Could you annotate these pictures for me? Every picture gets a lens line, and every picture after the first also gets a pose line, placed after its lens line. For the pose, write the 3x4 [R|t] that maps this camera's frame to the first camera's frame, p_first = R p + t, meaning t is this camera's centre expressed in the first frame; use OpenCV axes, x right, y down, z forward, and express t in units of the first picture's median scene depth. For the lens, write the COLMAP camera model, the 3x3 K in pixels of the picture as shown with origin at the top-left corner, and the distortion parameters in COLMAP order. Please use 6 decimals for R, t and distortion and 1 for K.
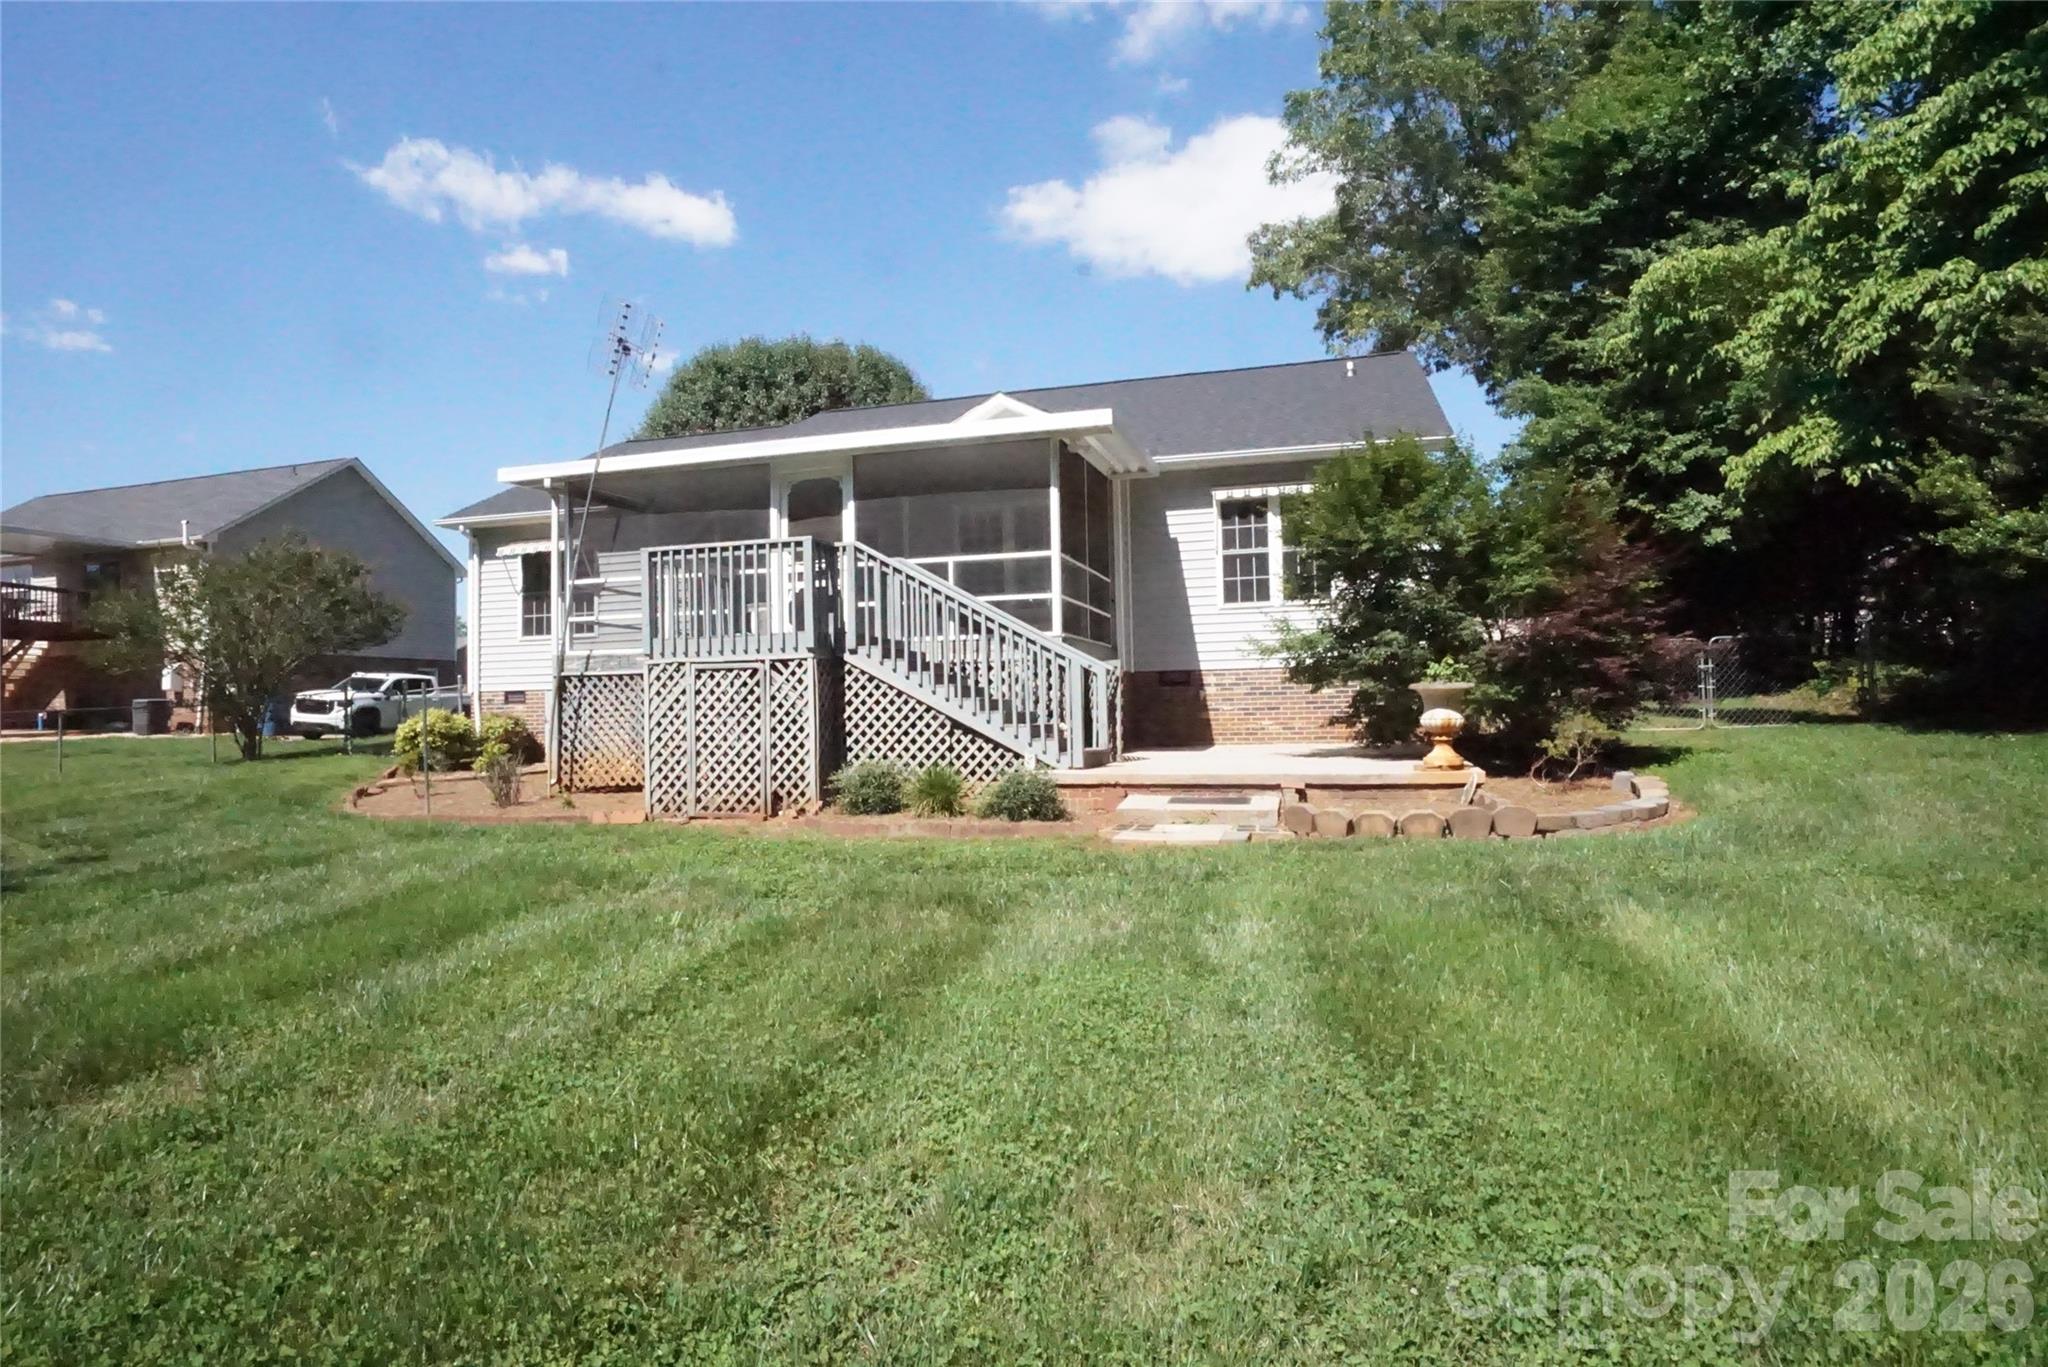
lens RADIAL K [[1114.5, 0, 1029.1], [0, 1114.5, 682.2], [0, 0, 1]] dist [-0.031438, 0.004564]
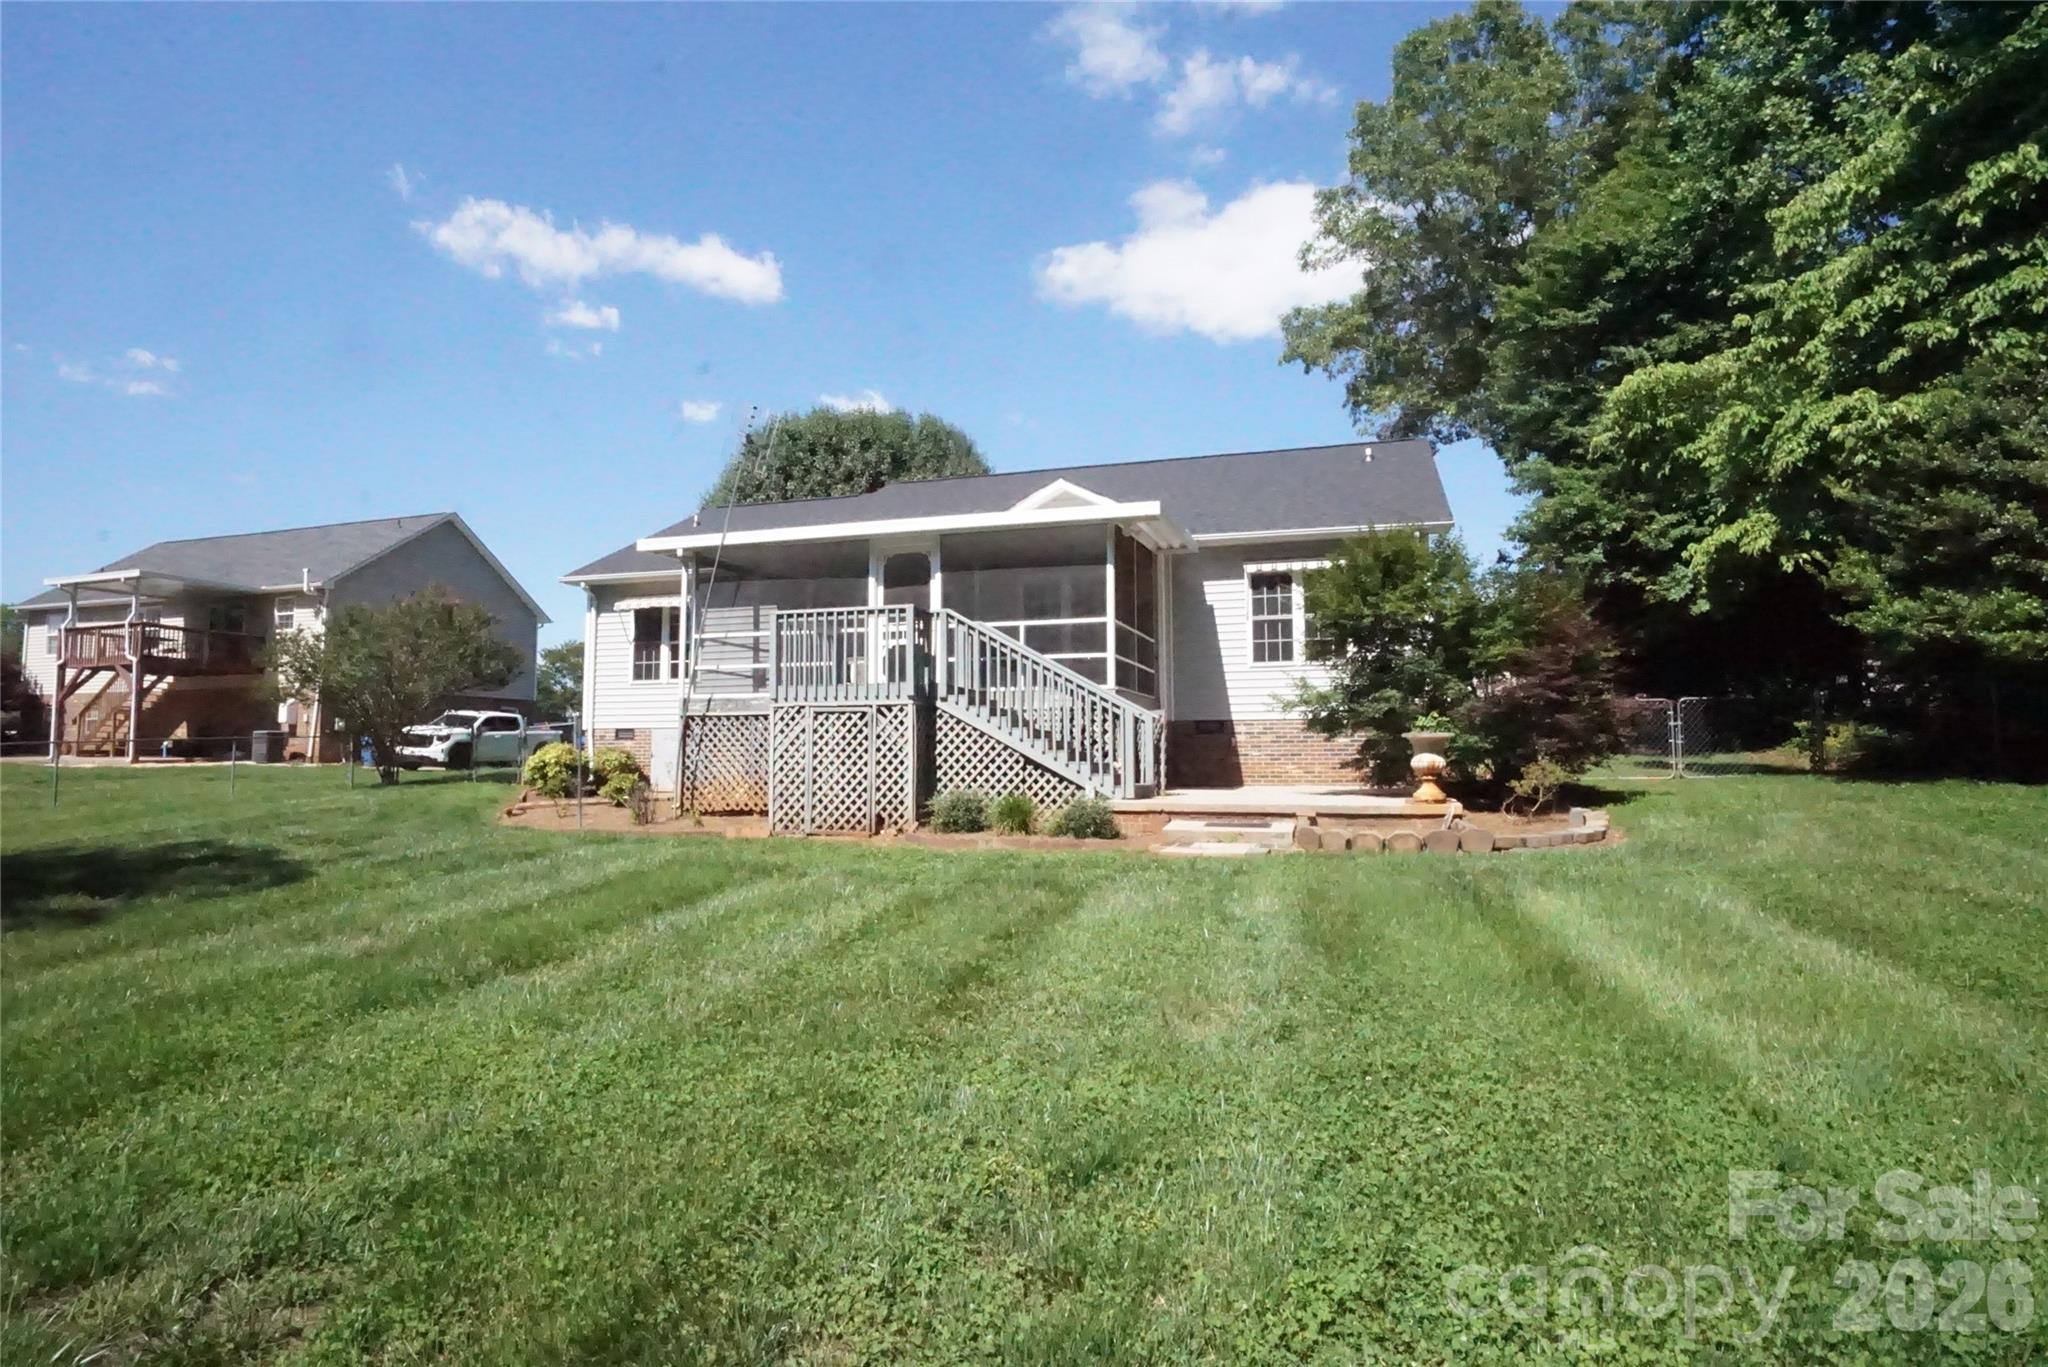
lens RADIAL K [[1114.5, 0, 1018.3], [0, 1114.5, 672.4], [0, 0, 1]] dist [-0.031438, 0.004564]
pose [[0.999127, 0.015179, -0.038932, -0.021717], [-0.017204, 0.998488, -0.052216, 0.003677], [0.038080, 0.052841, 0.997877, -0.150458]]
